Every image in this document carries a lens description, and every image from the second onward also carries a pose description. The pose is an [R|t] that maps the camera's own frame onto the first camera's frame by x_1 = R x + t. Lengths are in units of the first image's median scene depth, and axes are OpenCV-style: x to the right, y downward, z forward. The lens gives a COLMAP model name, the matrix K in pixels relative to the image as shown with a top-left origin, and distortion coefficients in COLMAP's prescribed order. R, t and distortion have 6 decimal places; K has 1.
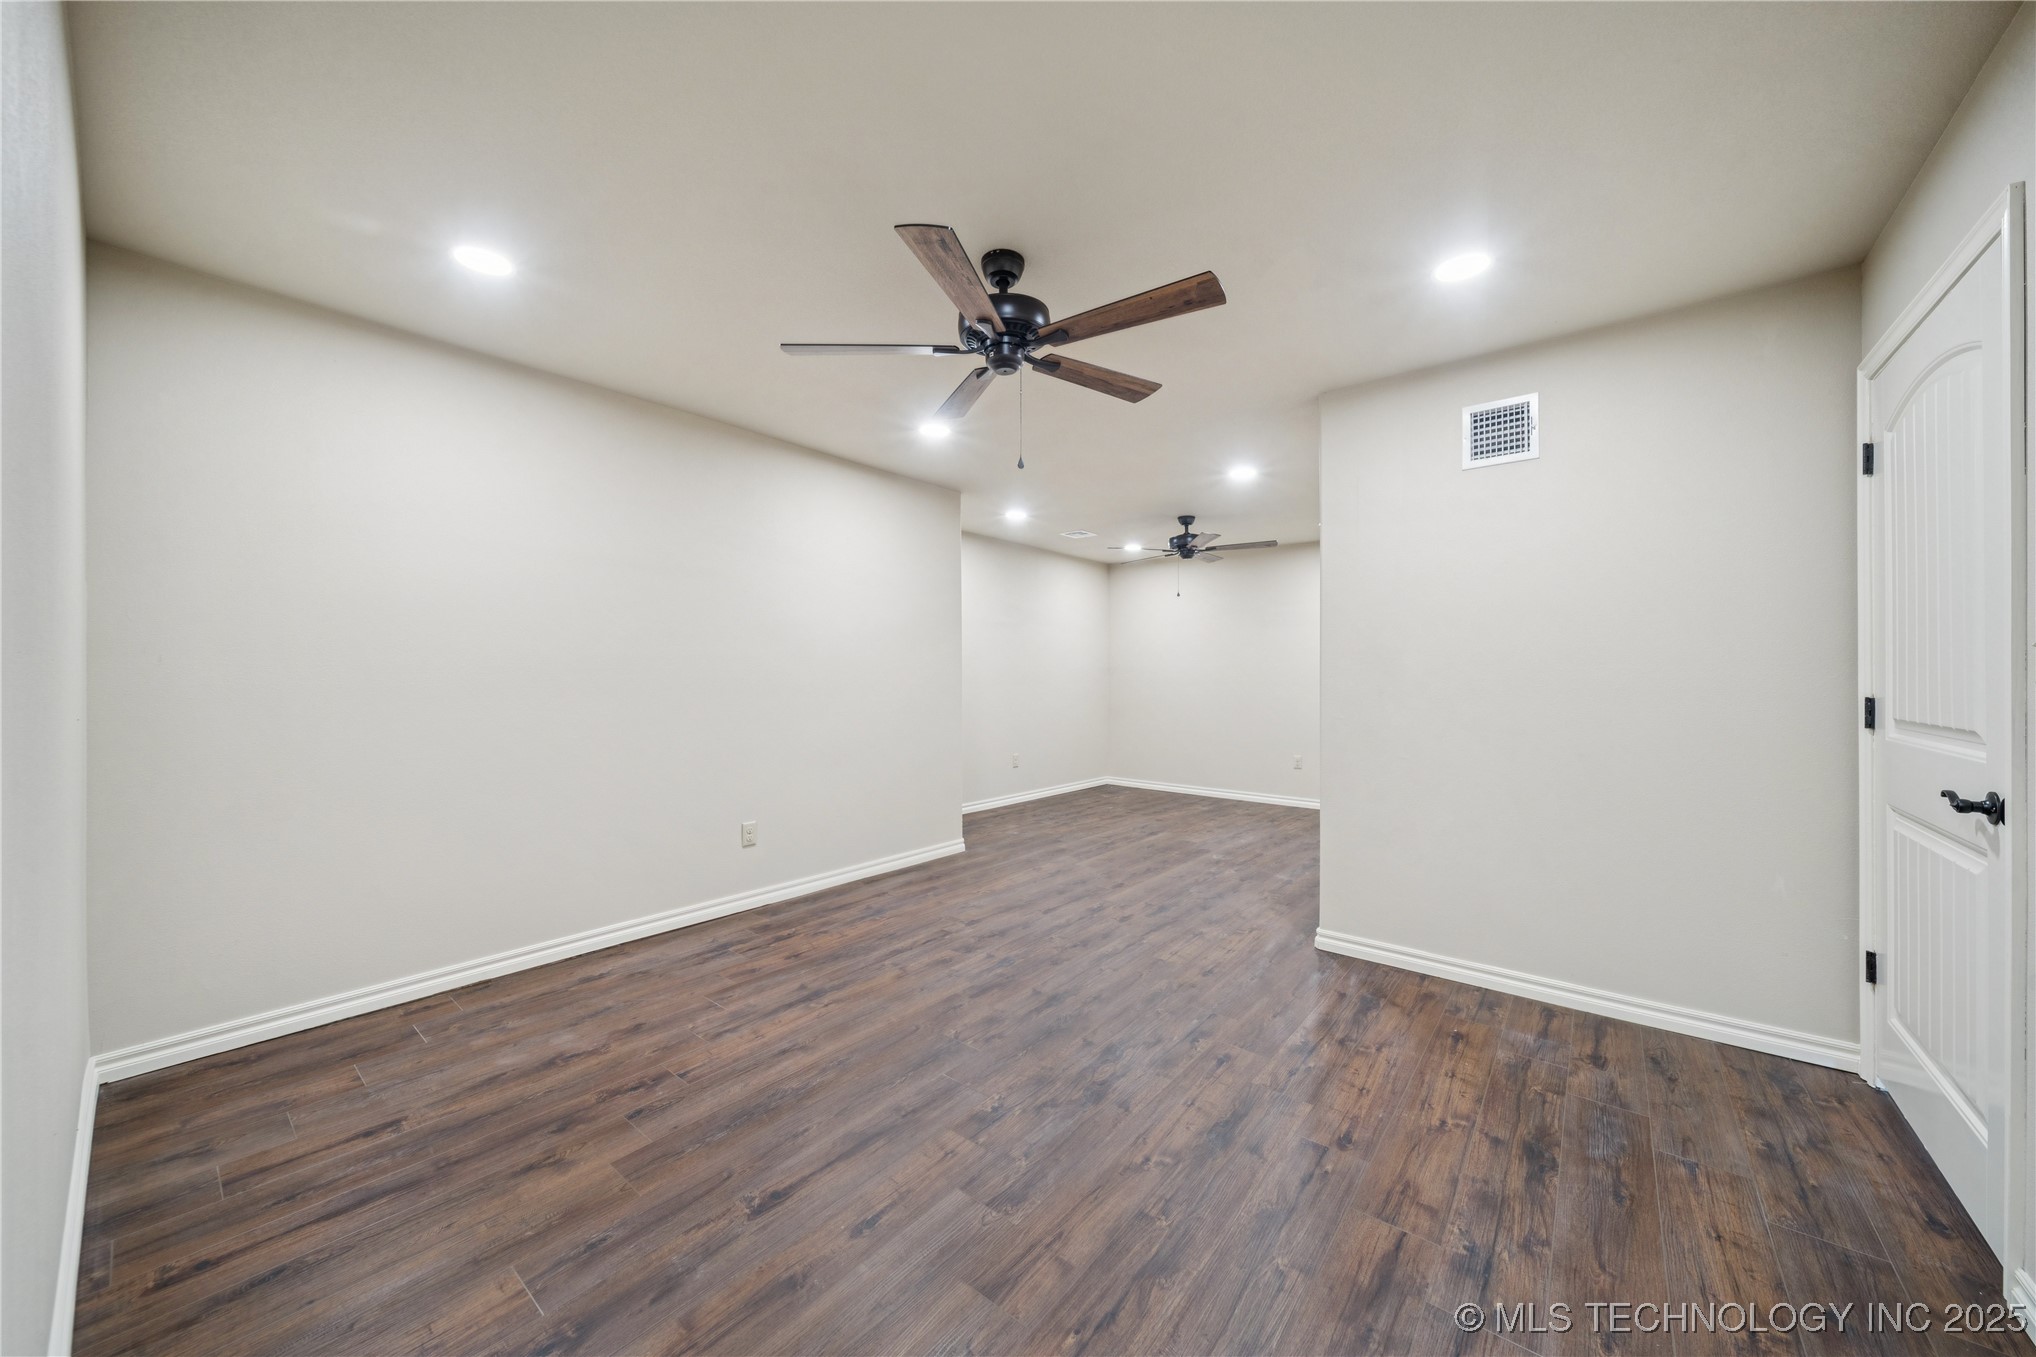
lens RADIAL K [[718.9, 0, 1012.6], [0, 718.9, 679.1], [0, 0, 1]] dist [0.001980, -0.001887]
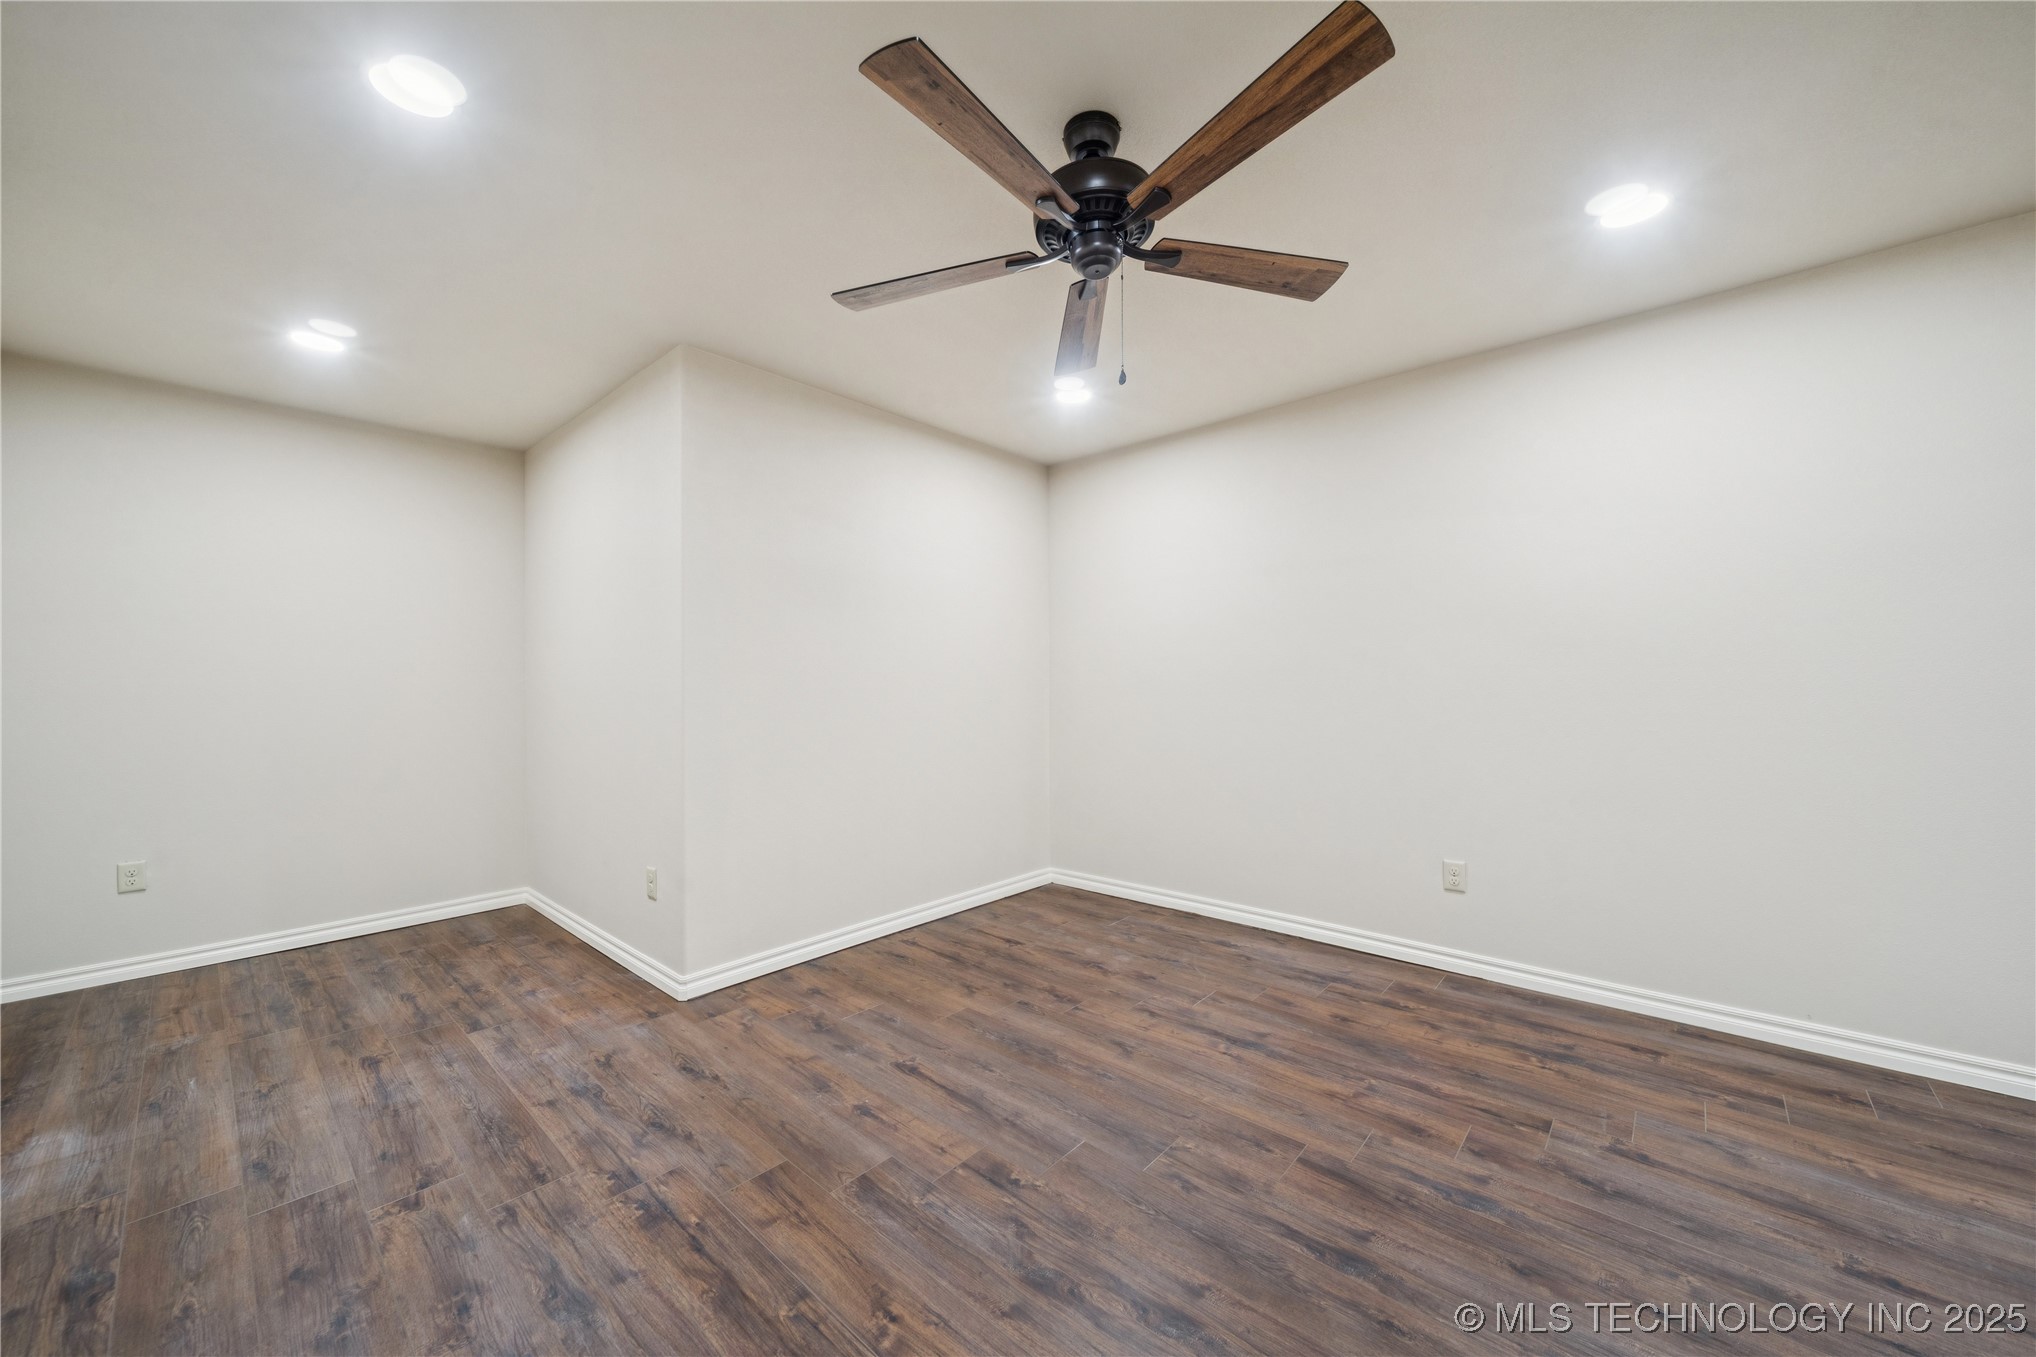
lens RADIAL K [[718.9, 0, 1006.9], [0, 718.9, 688.4], [0, 0, 1]] dist [0.001980, -0.001887]
pose [[-0.040259, 0.004873, -0.999177, 0.568616], [0.007167, 0.999964, 0.004588, 0.002655], [0.999164, -0.006976, -0.040292, 0.703532]]
